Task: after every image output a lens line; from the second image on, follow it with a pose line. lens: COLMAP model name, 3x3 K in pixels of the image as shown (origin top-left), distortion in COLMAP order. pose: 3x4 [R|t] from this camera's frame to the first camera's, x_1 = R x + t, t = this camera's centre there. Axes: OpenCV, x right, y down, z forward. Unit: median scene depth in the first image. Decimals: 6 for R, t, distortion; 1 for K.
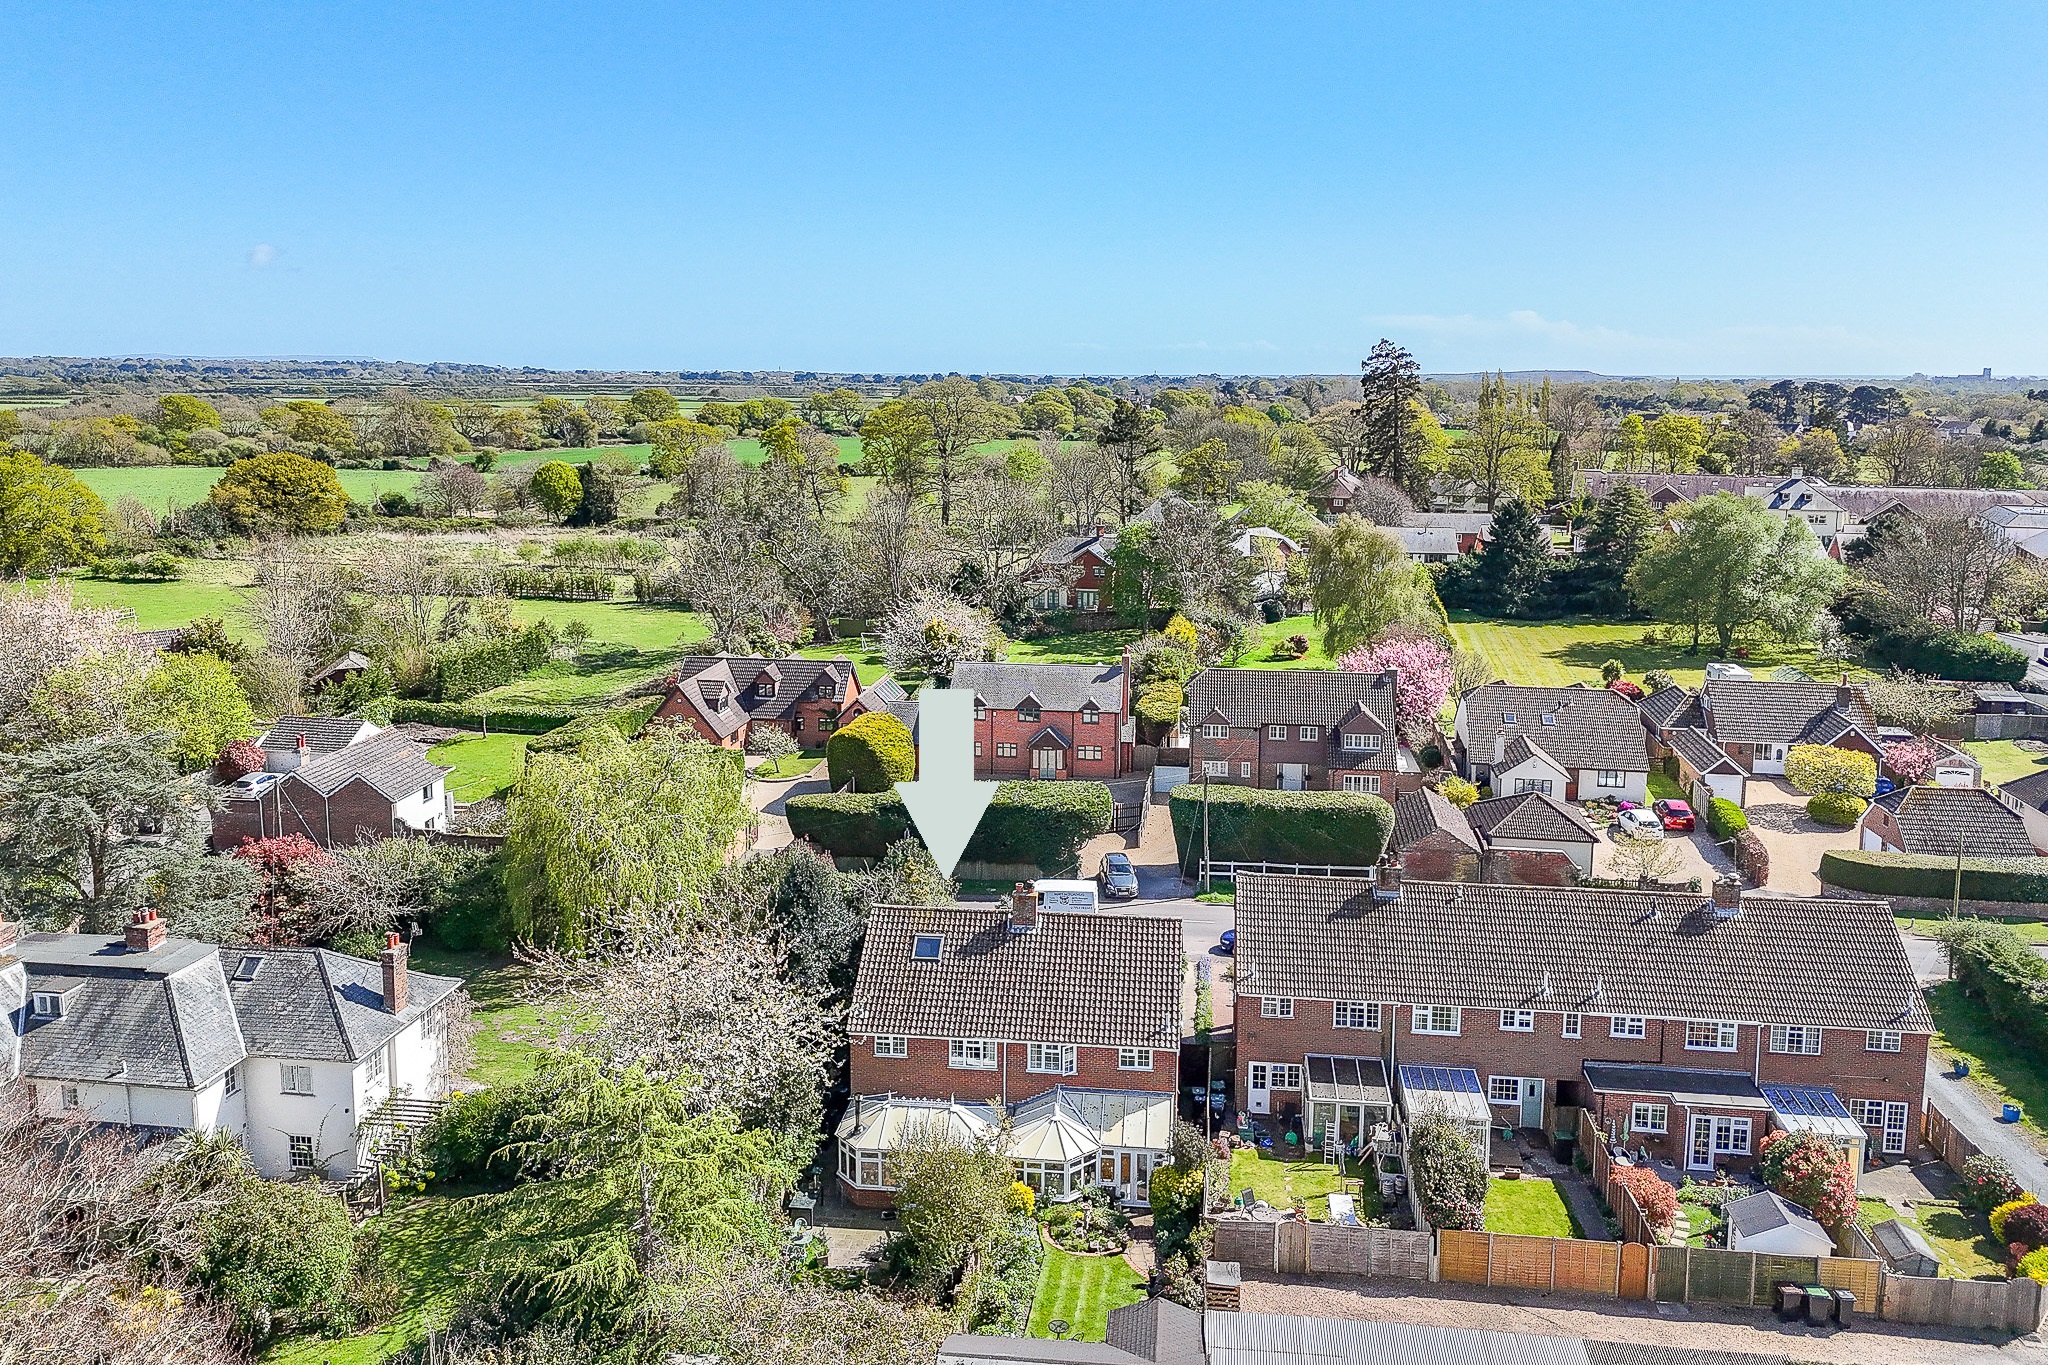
lens RADIAL K [[1263.0, 0, 1024.0], [0, 1263.0, 682.5], [0, 0, 1]] dist [0.030928, -0.000010]
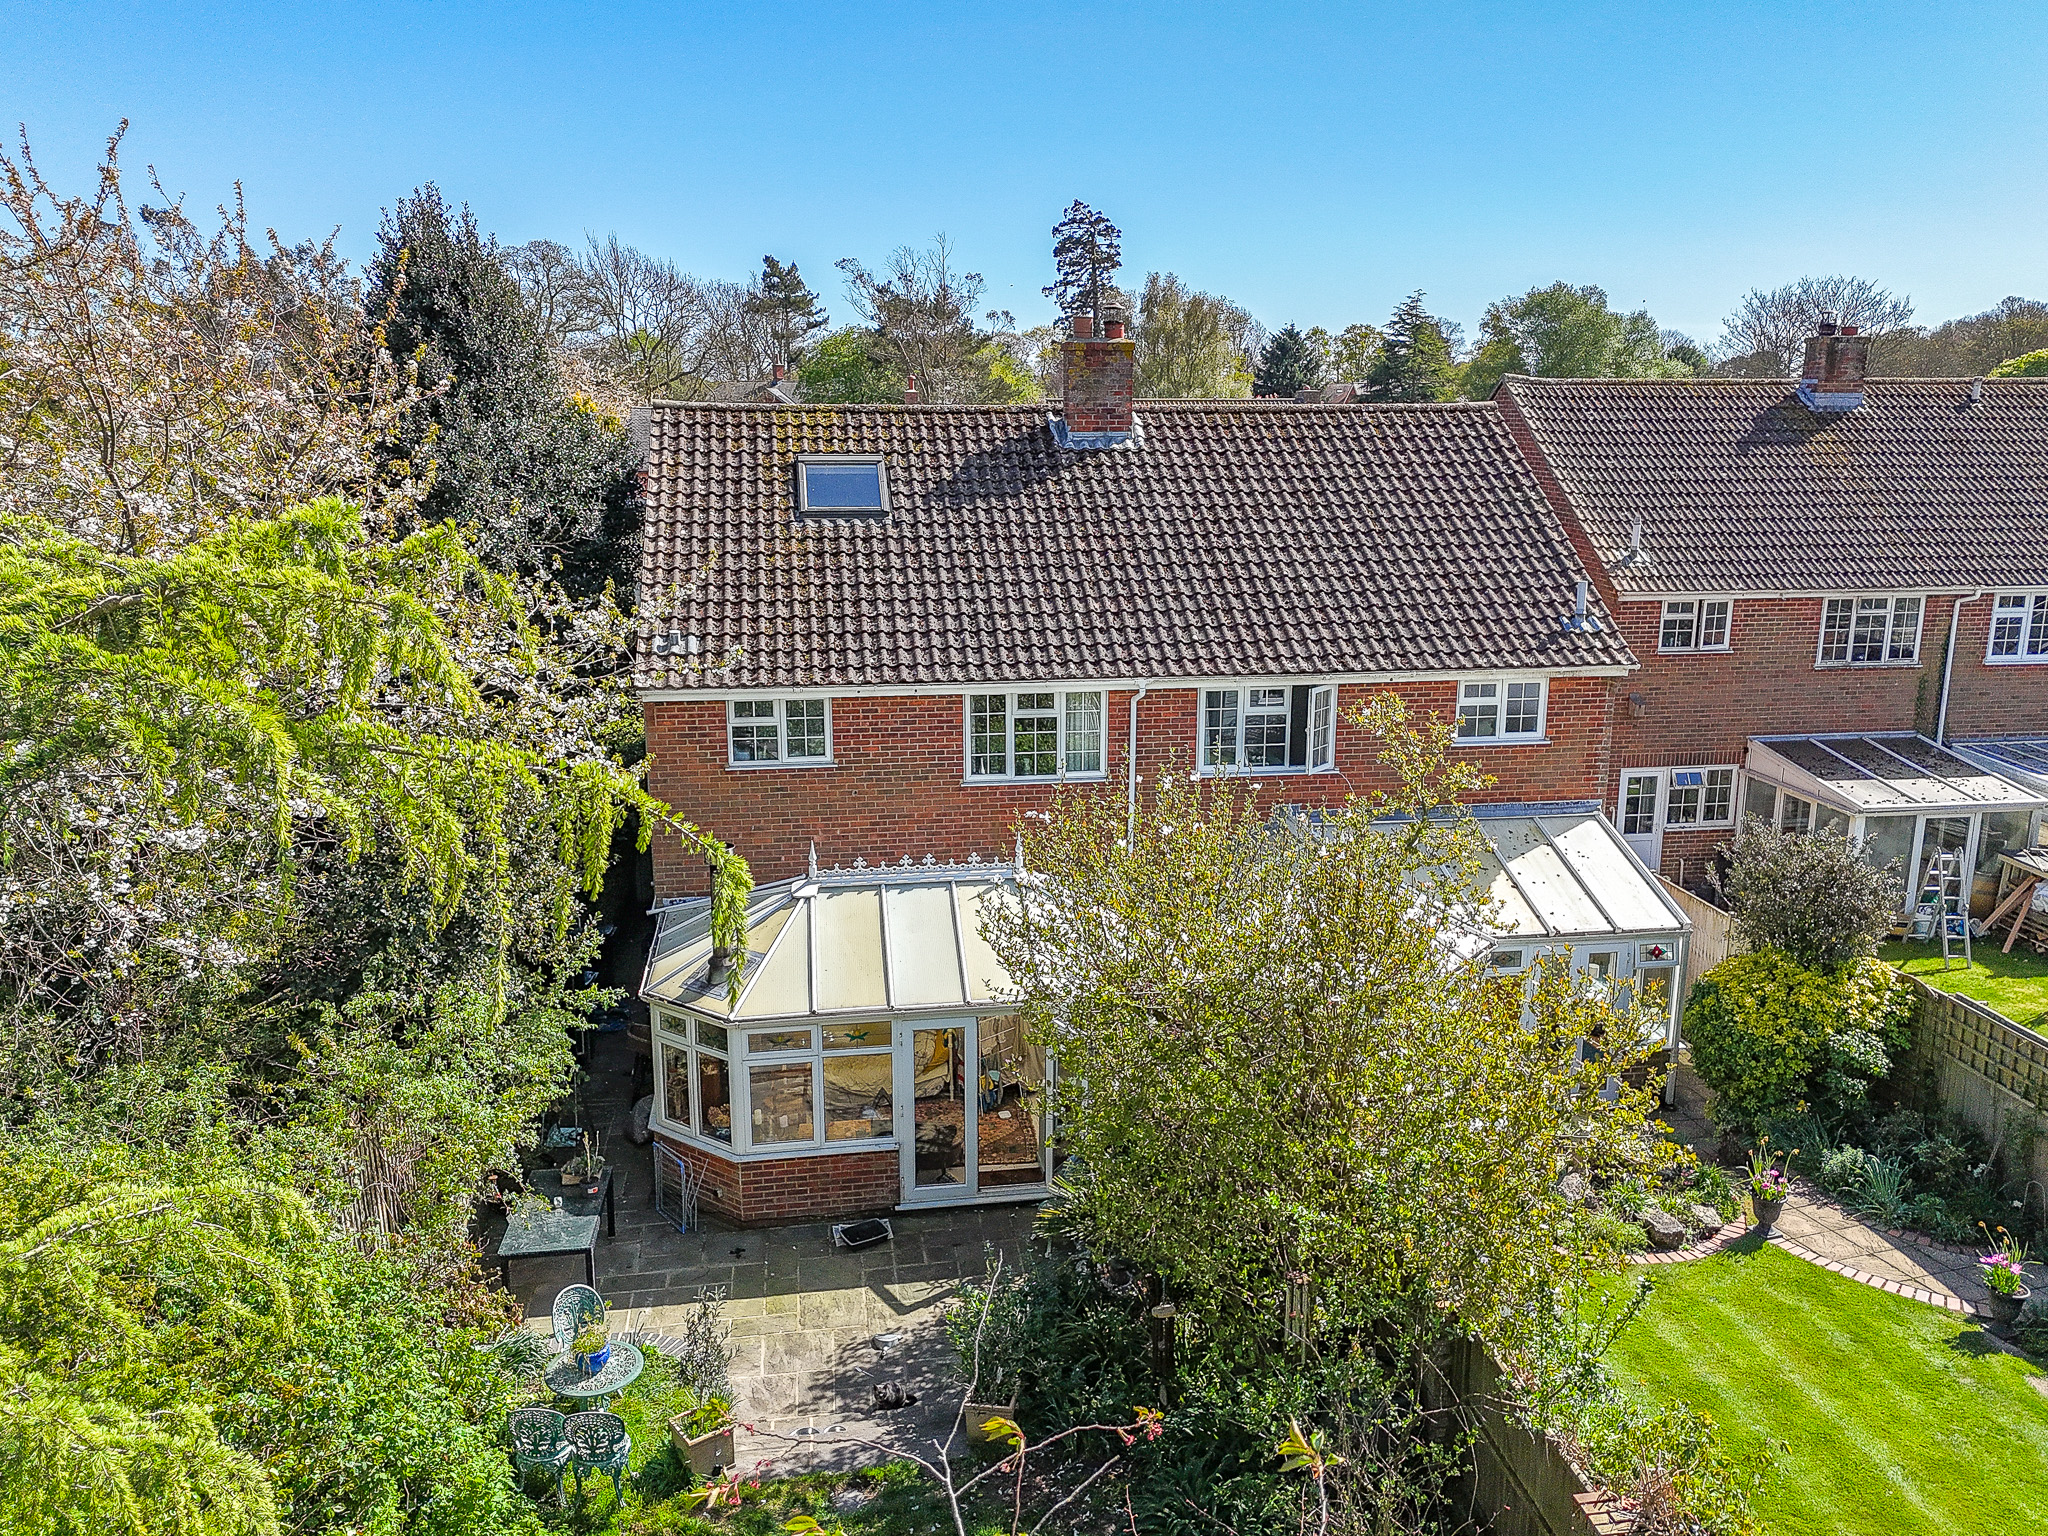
lens RADIAL K [[1395.1, 0, 1024.0], [0, 1395.1, 768.0], [0, 0, 1]] dist [0.029501, 0.001602]
pose [[0.963052, -0.054135, 0.263818, -0.144913], [0.035430, 0.996542, 0.075154, 0.281794], [-0.266974, -0.063030, 0.961640, 0.668164]]
